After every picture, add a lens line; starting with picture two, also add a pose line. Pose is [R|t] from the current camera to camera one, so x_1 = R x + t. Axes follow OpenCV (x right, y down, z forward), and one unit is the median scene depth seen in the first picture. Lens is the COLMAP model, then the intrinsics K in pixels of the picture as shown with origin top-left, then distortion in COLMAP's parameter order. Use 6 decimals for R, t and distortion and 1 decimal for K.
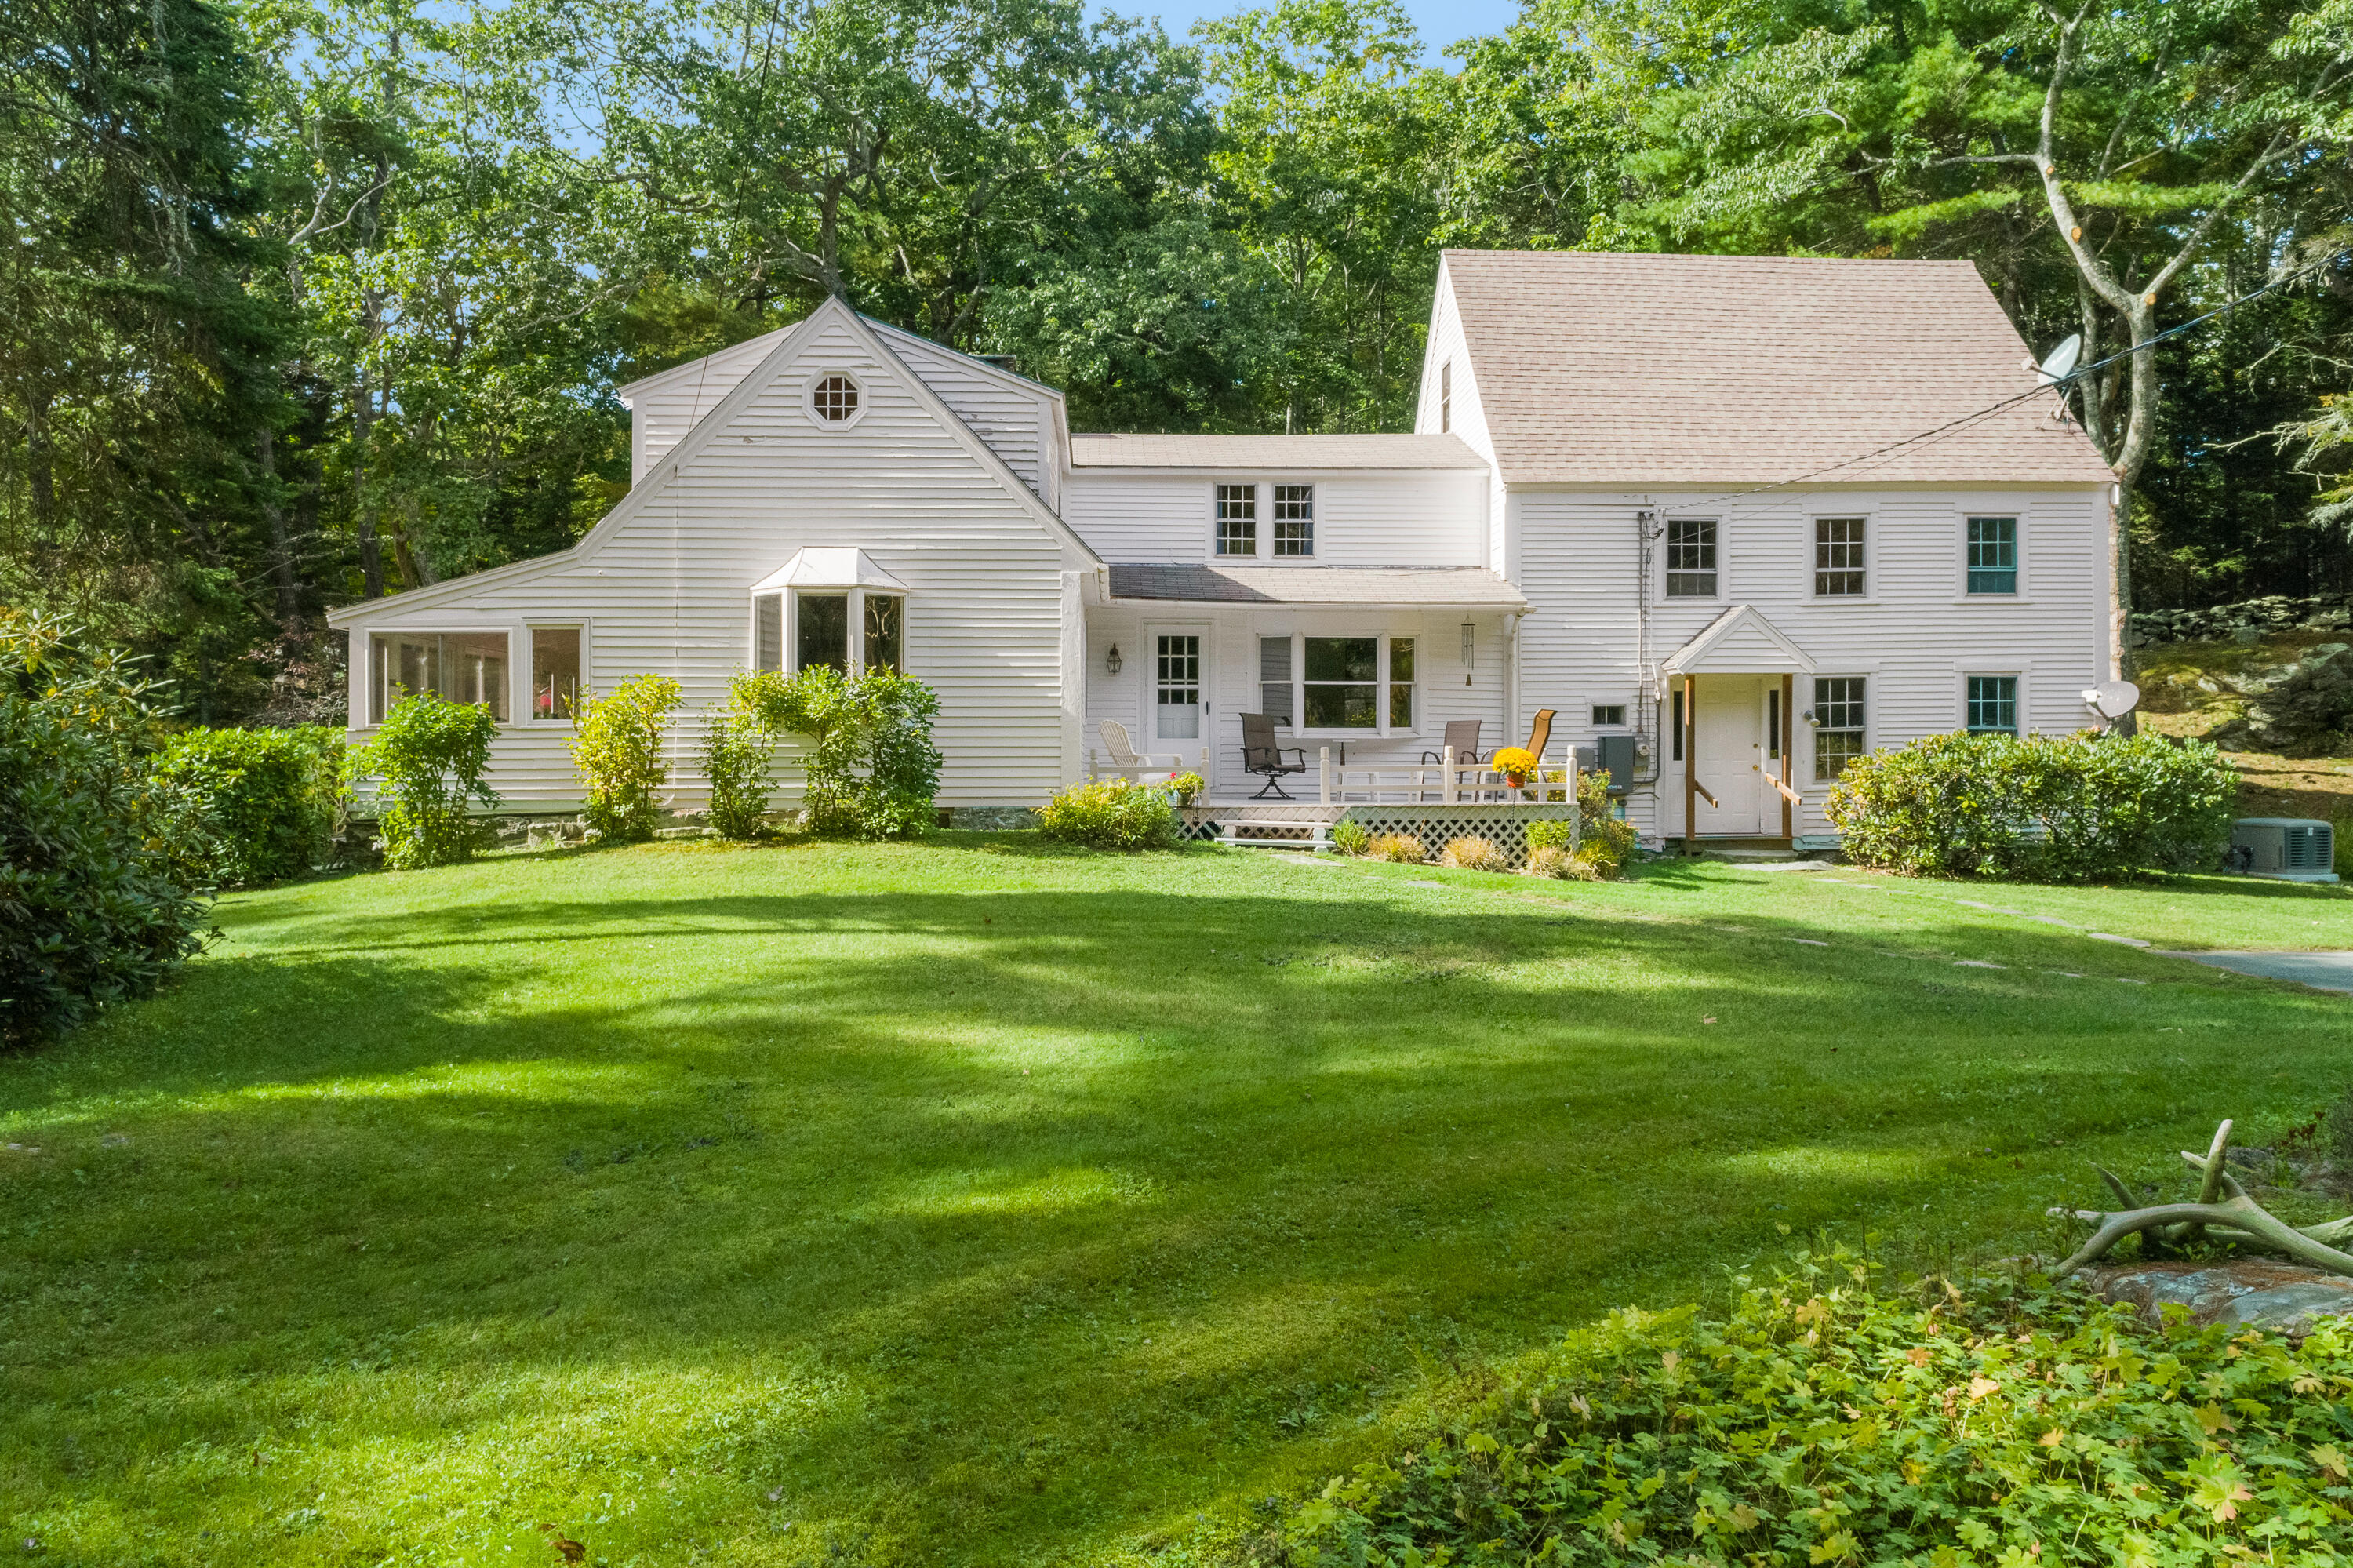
lens RADIAL K [[1641.7, 0, 1219.0], [0, 1641.7, 730.7], [0, 0, 1]] dist [0.002901, -0.000018]
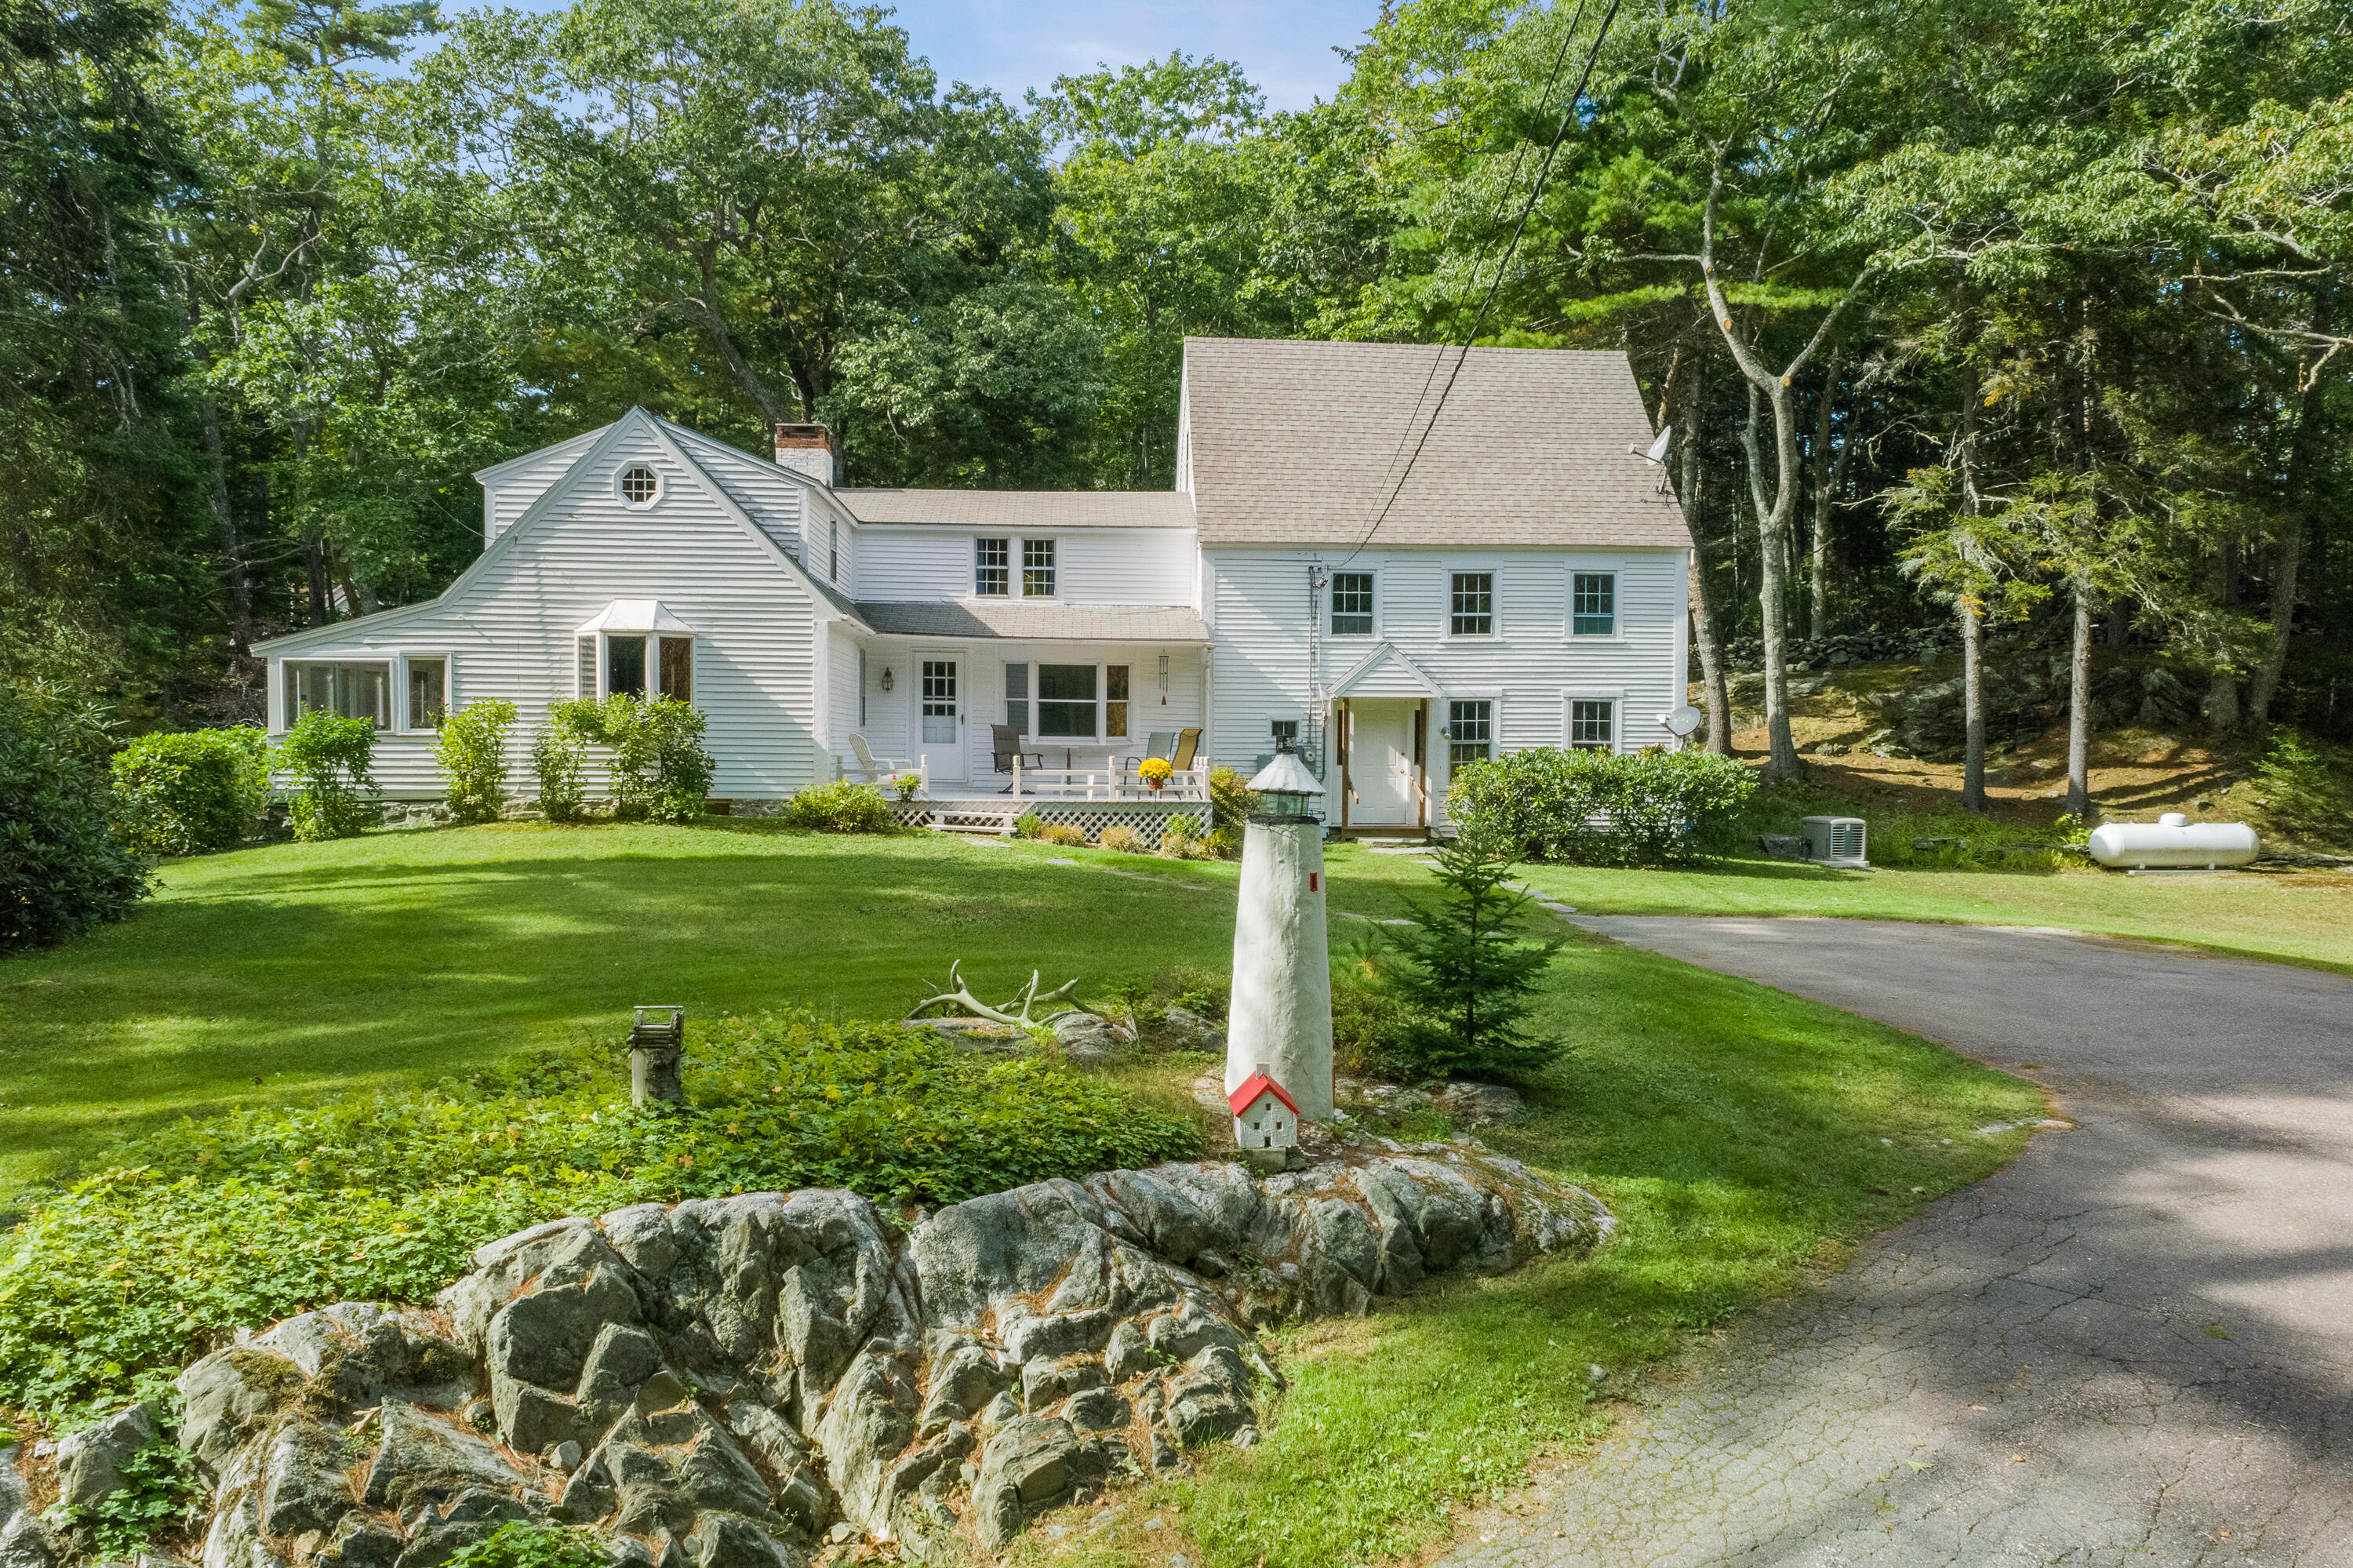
lens RADIAL K [[1611.8, 0, 1176.5], [0, 1611.8, 784.0], [0, 0, 1]] dist [0.002388, -0.001616]
pose [[0.999914, 0.011348, 0.006612, 0.149230], [-0.011633, 0.998930, 0.044751, -0.021686], [-0.006098, -0.044824, 0.998976, -0.232498]]
